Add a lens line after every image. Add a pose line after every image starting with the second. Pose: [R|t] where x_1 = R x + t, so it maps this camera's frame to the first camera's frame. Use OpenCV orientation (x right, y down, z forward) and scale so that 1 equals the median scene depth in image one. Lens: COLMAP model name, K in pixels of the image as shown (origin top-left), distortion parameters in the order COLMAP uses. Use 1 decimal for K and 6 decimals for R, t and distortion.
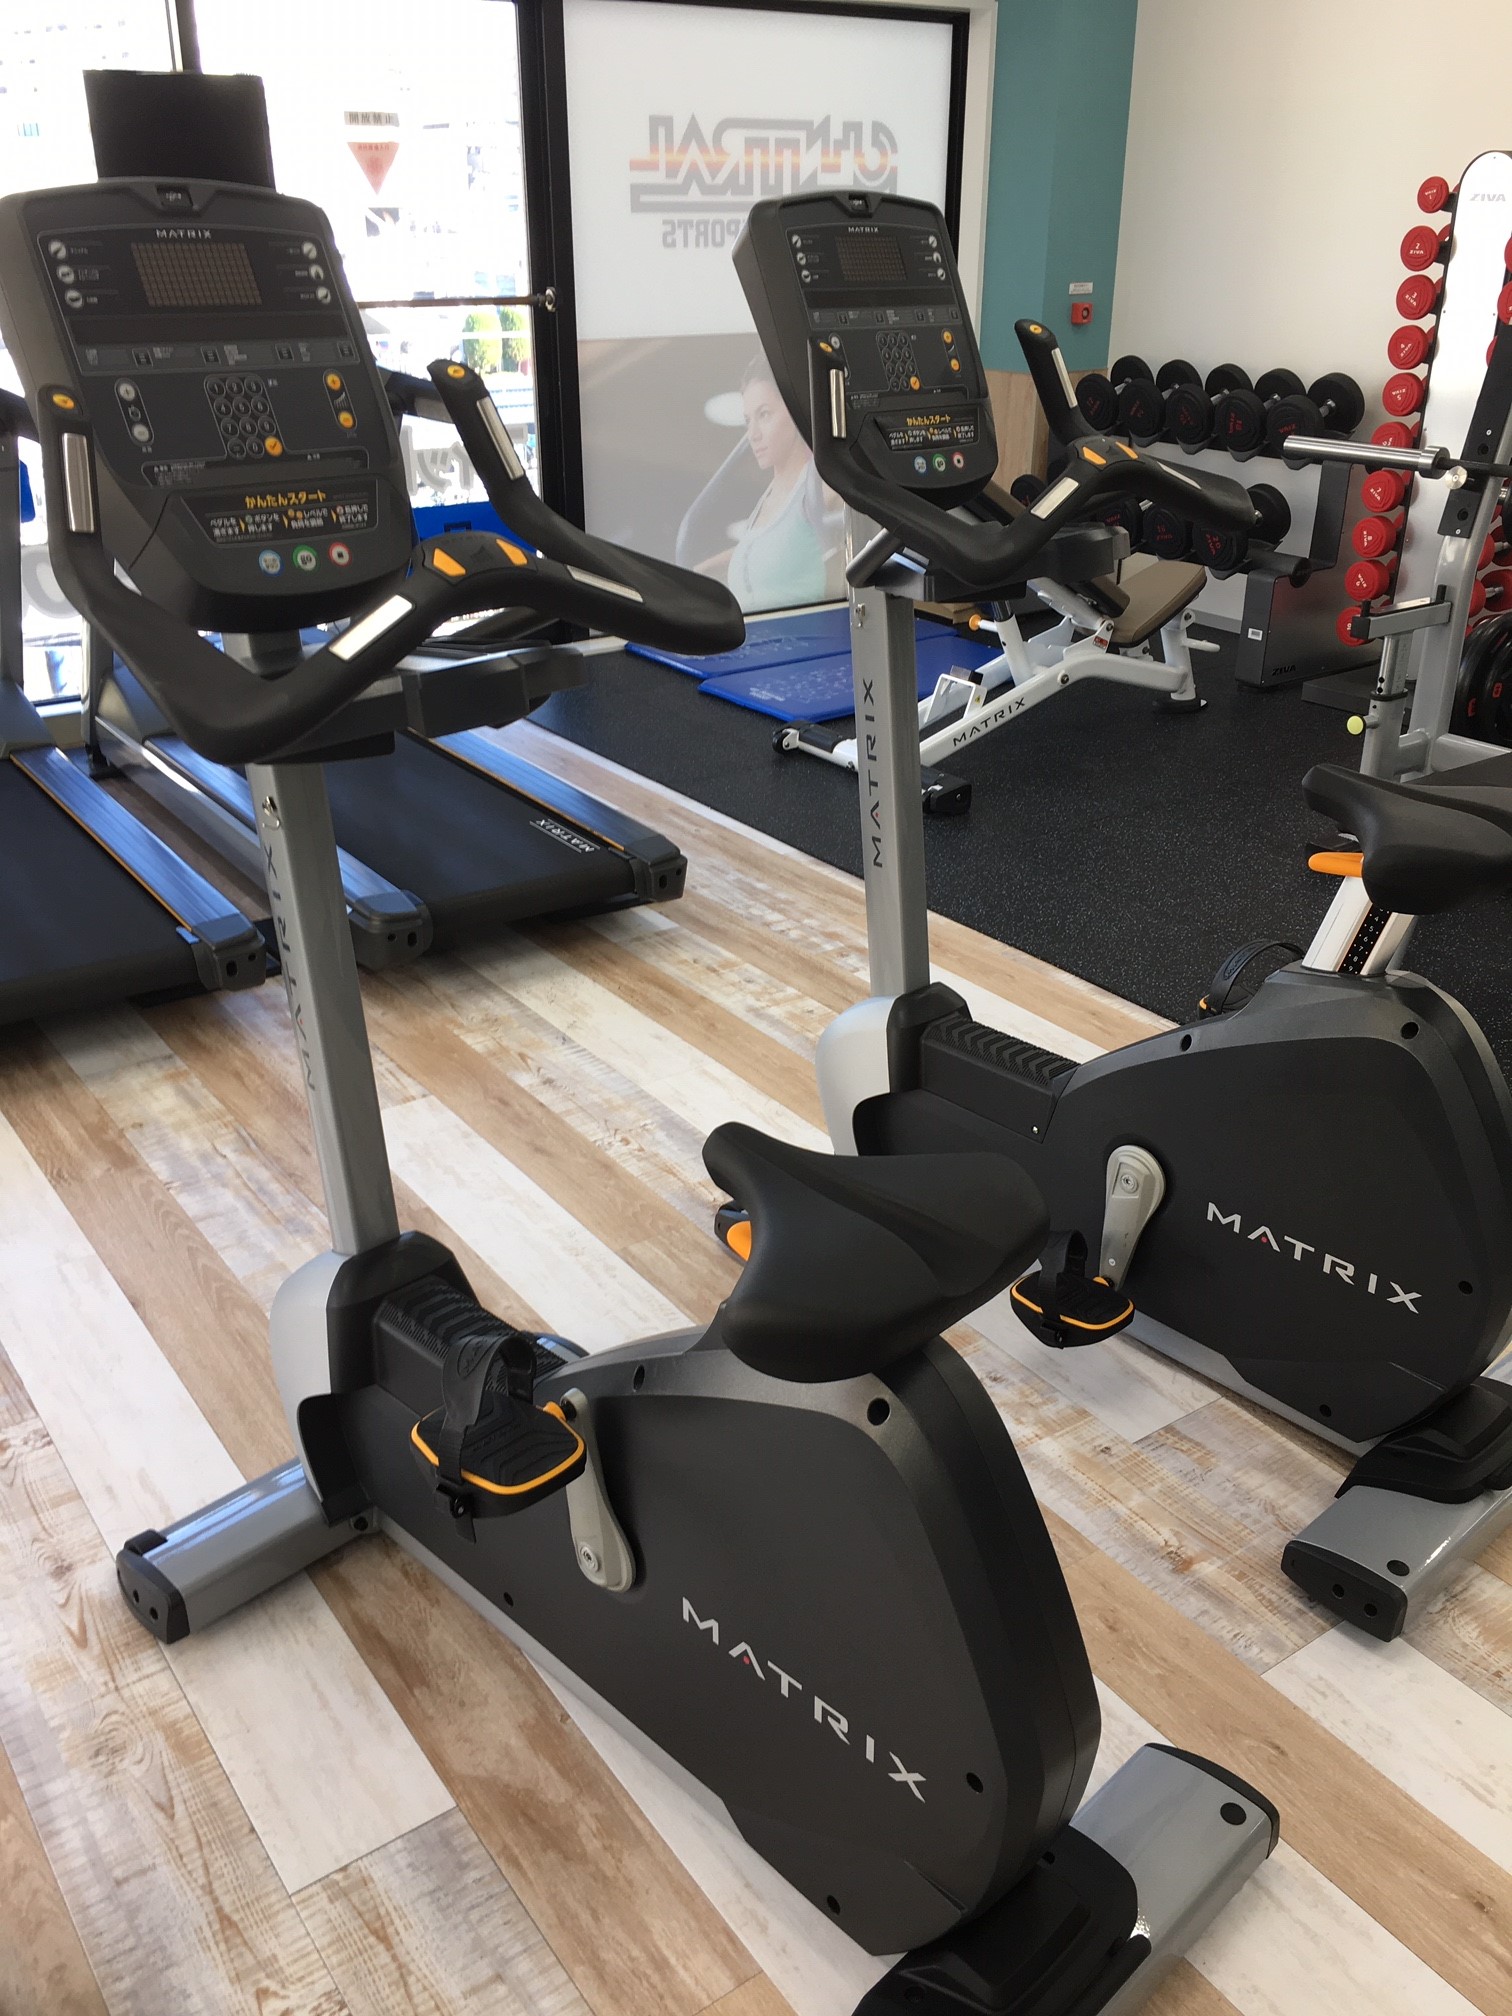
lens RADIAL K [[1728.0, 0, 756.0], [0, 1728.0, 1008.0], [0, 0, 1]] dist [0.076984, -0.093963]
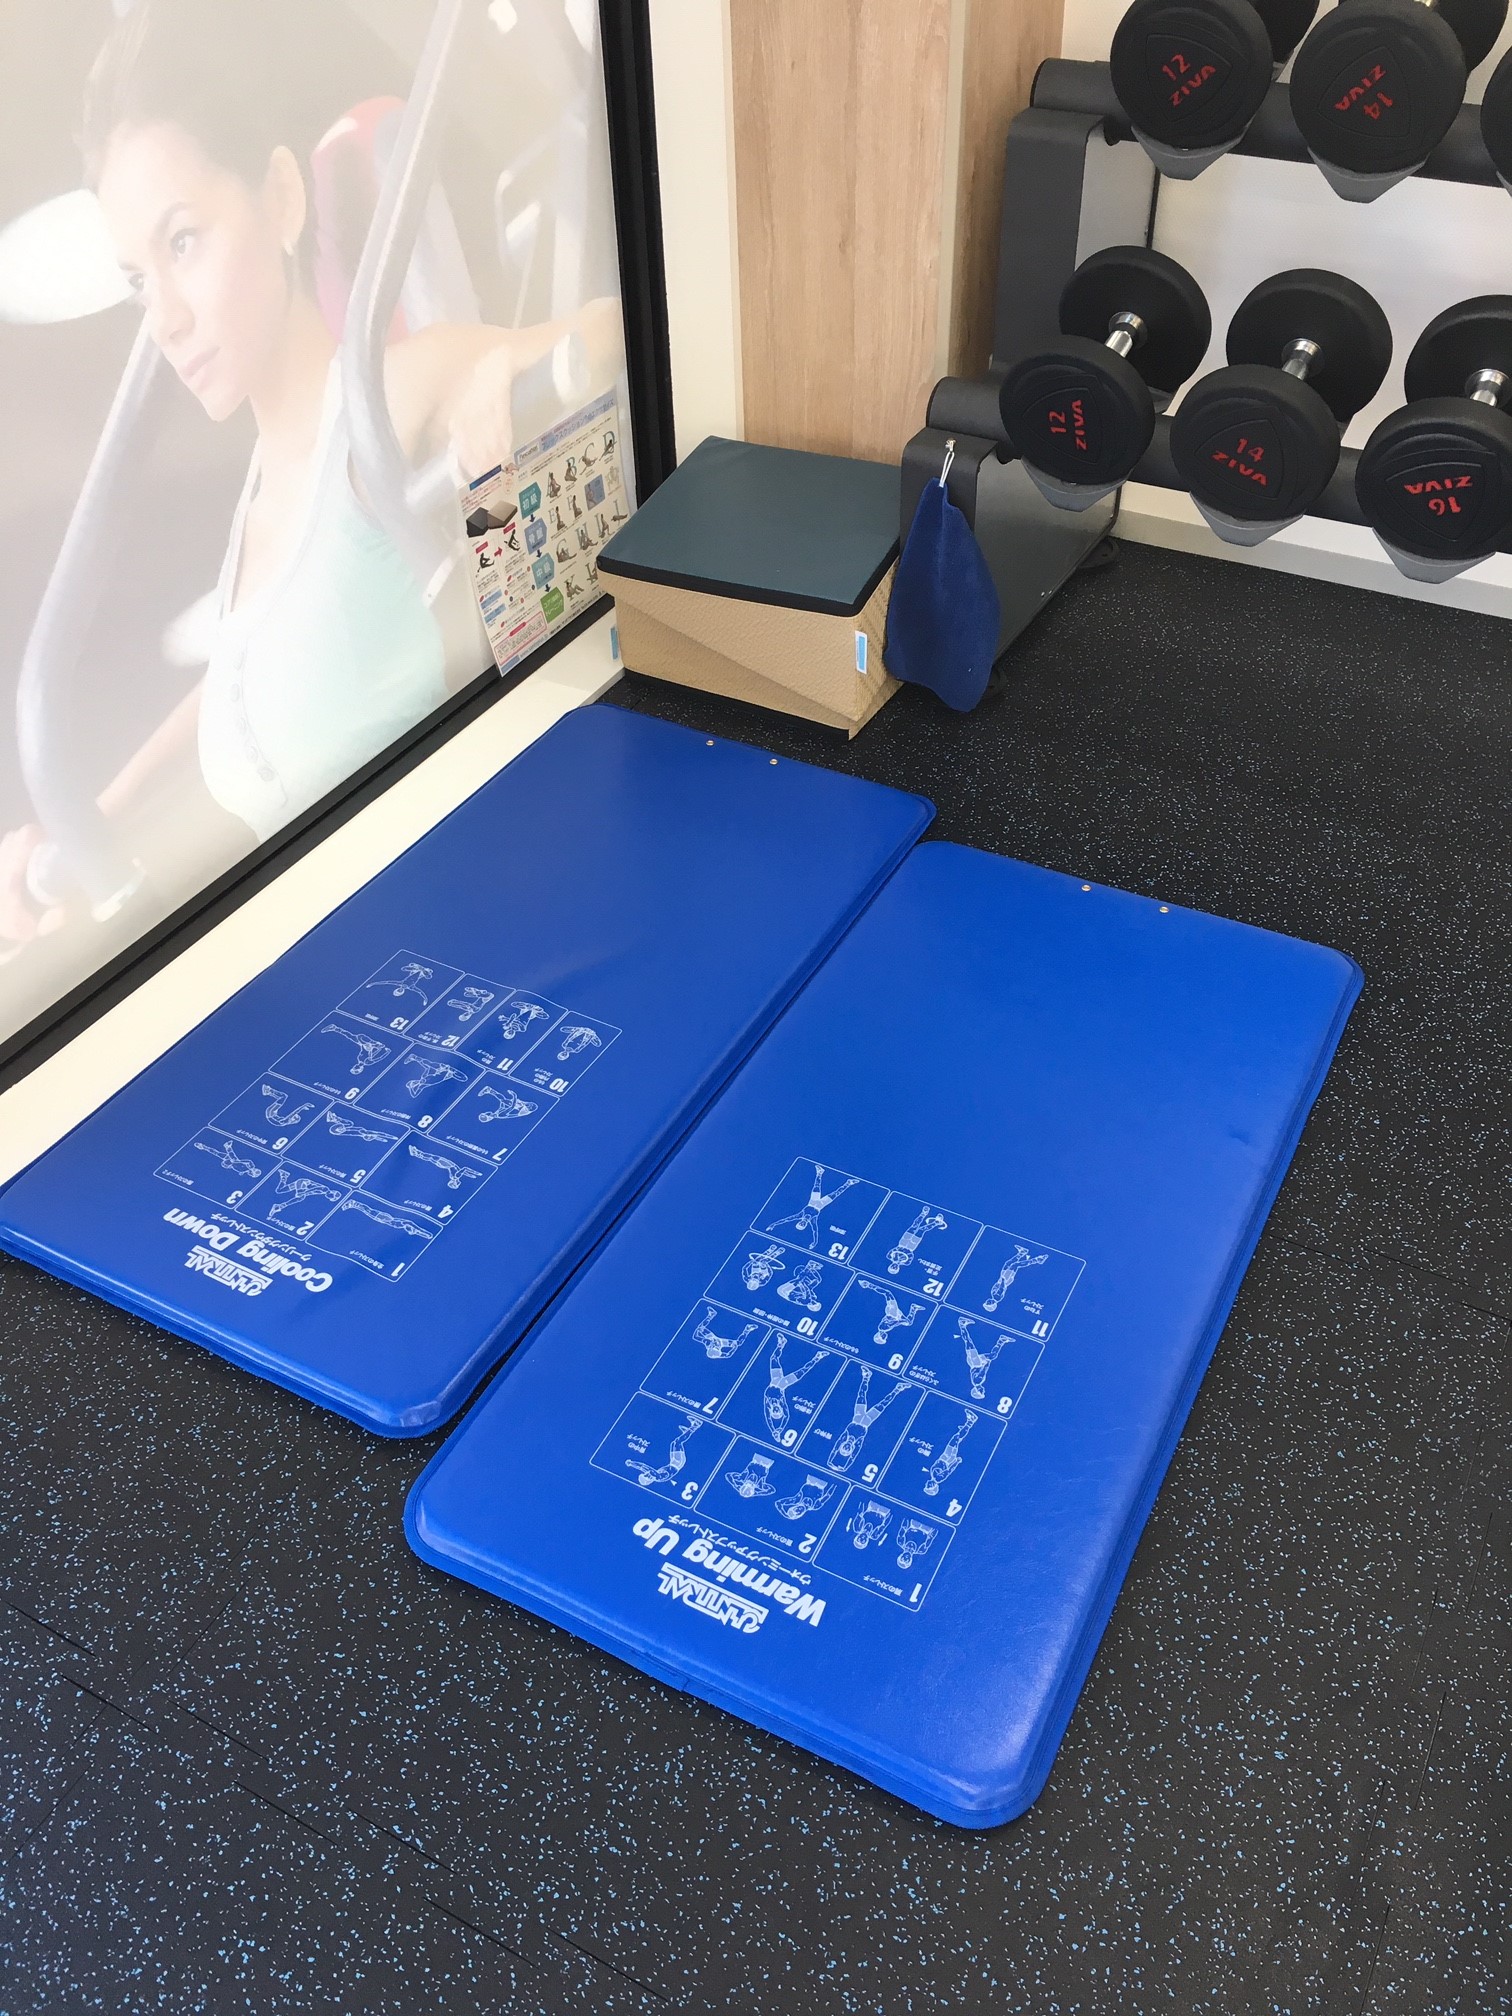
lens RADIAL K [[1728.0, 0, 756.0], [0, 1728.0, 1008.0], [0, 0, 1]] dist [0.076984, -0.093963]
pose [[0.897050, -0.304254, 0.320516, -0.050377], [0.201633, 0.927157, 0.315791, -0.353960], [-0.393250, -0.218654, 0.893054, 0.806519]]
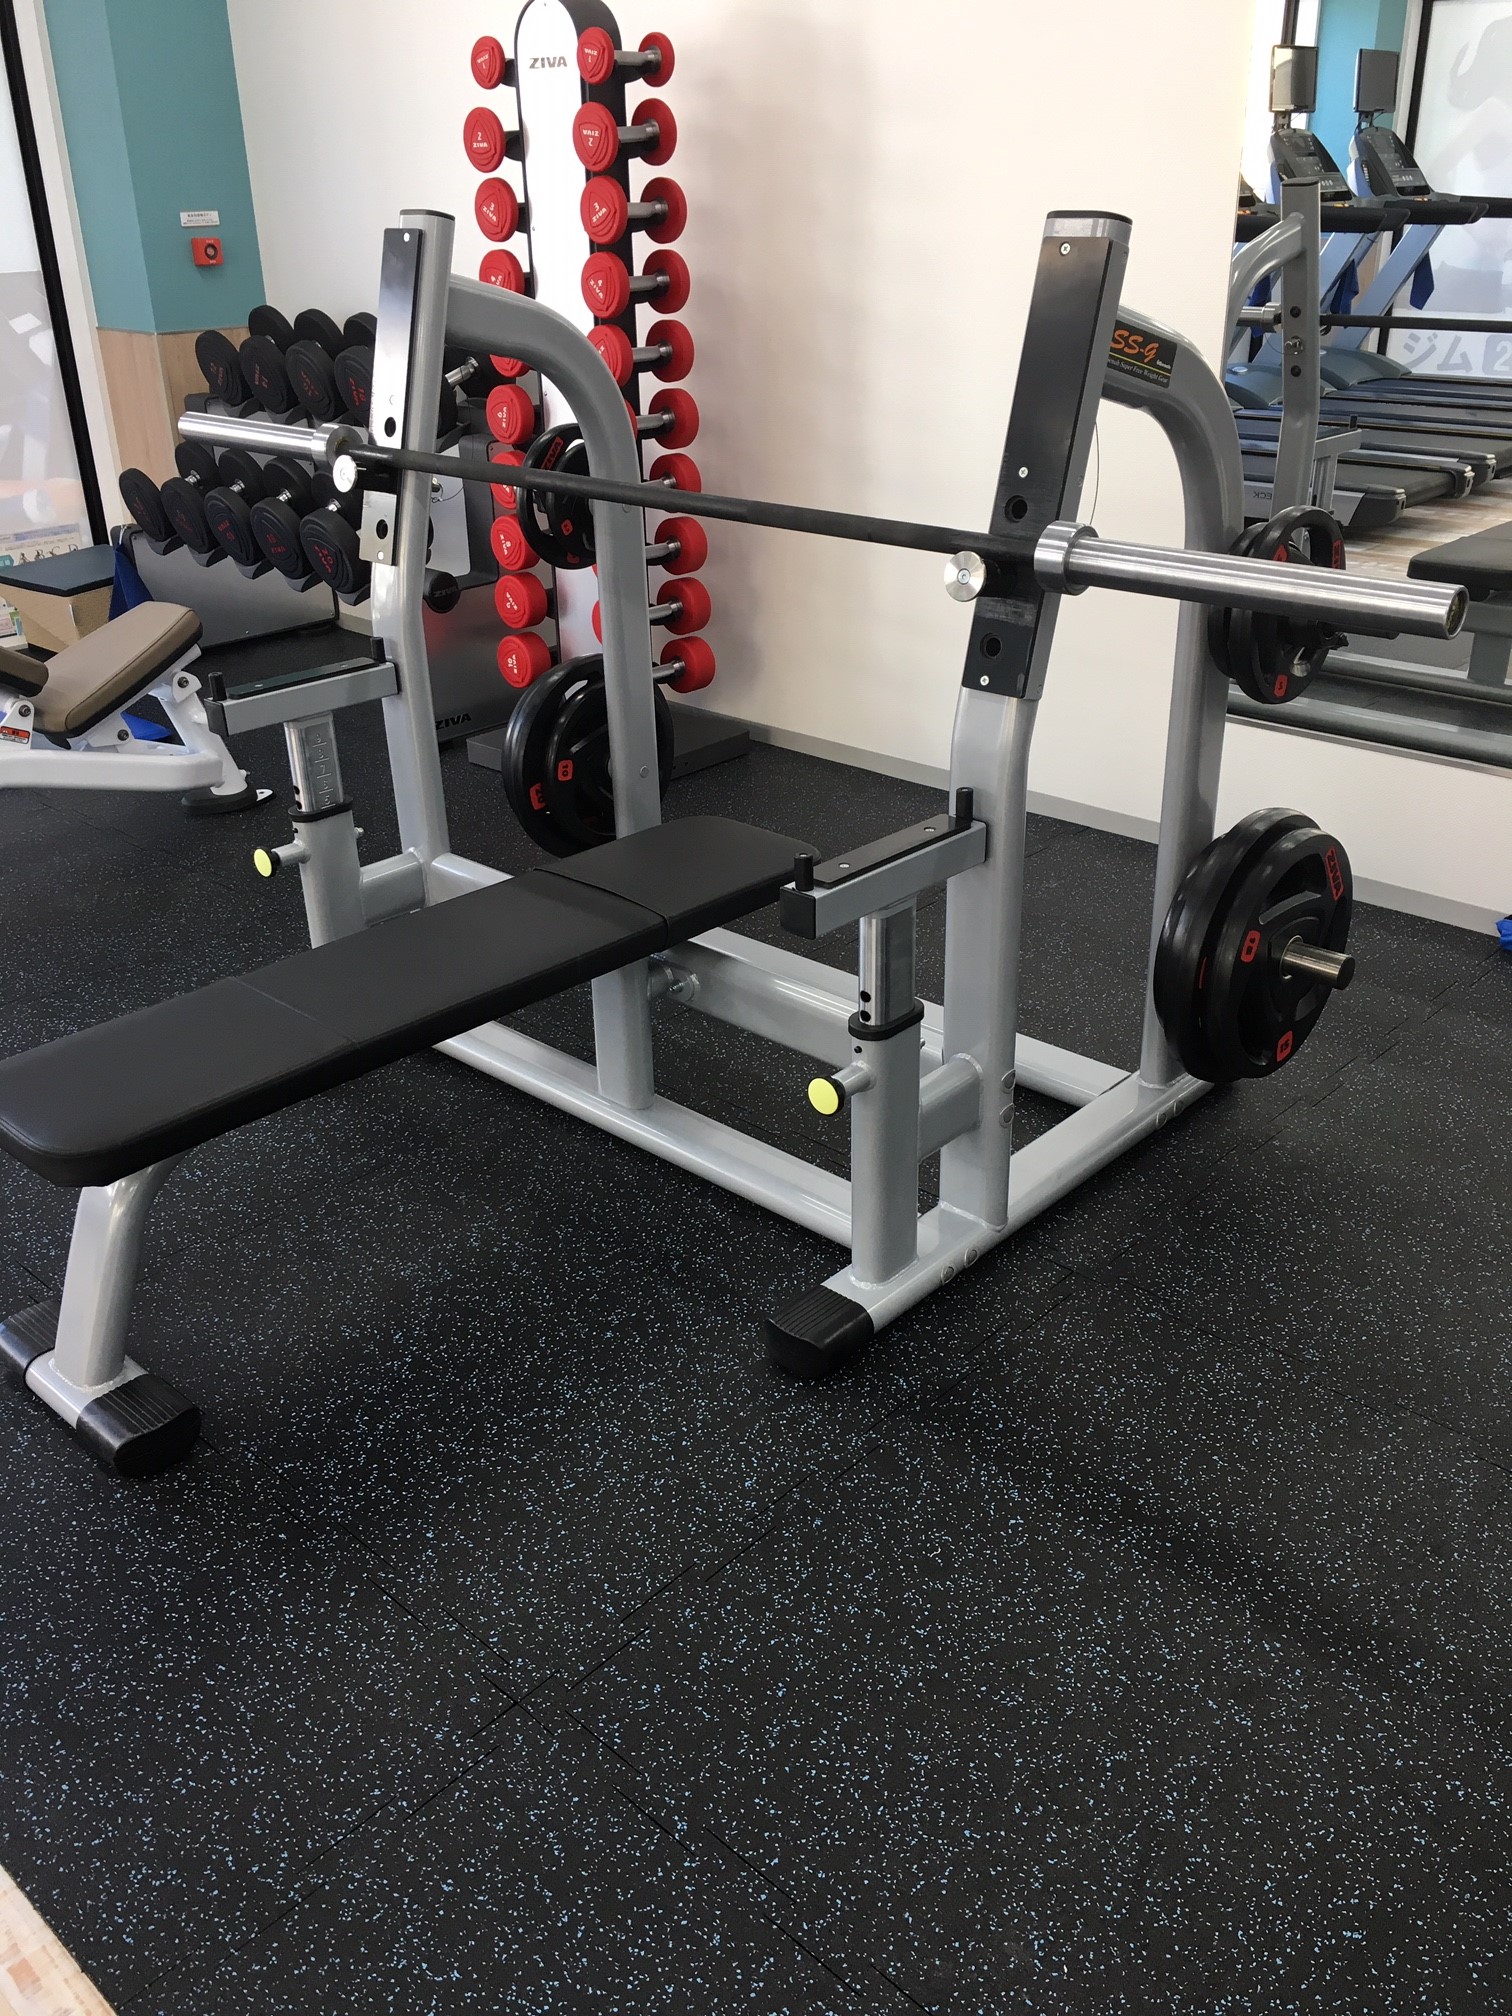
lens RADIAL K [[1728.0, 0, 756.0], [0, 1728.0, 1008.0], [0, 0, 1]] dist [0.076984, -0.093963]
pose [[0.985812, -0.103125, 0.132440, 0.342068], [0.100368, 0.994575, 0.027342, -0.084601], [-0.134541, -0.013662, 0.990814, 0.258596]]
